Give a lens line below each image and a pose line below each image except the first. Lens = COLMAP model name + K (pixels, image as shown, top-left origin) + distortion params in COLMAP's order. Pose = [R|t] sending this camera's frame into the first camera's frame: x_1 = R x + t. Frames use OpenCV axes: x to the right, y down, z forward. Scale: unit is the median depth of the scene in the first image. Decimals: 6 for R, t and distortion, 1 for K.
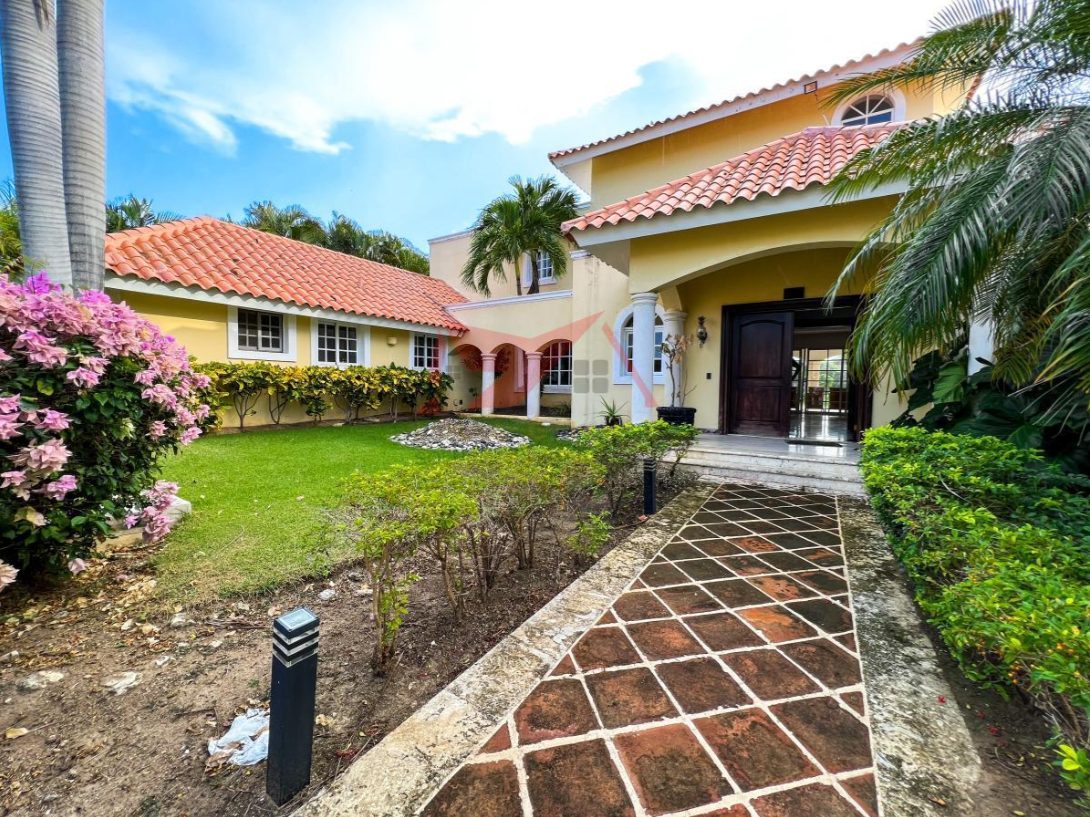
lens RADIAL K [[439.0, 0, 544.1], [0, 439.0, 405.1], [0, 0, 1]] dist [-0.001024, 0.000311]
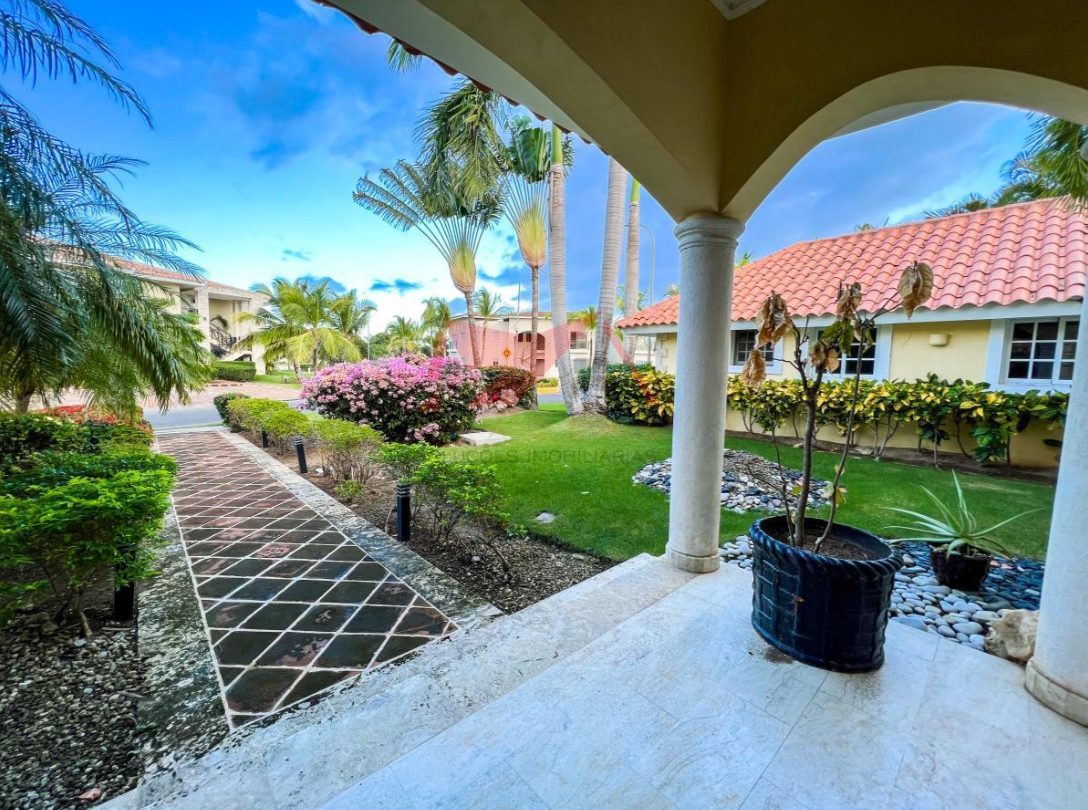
lens RADIAL K [[434.8, 0, 544.0], [0, 434.8, 405.0], [0, 0, 1]] dist [-0.002088, -0.000450]
pose [[-0.259676, 0.061326, -0.963747, 1.394720], [-0.070762, 0.994090, 0.082323, -0.201829], [0.963100, 0.089574, -0.253802, 1.971642]]
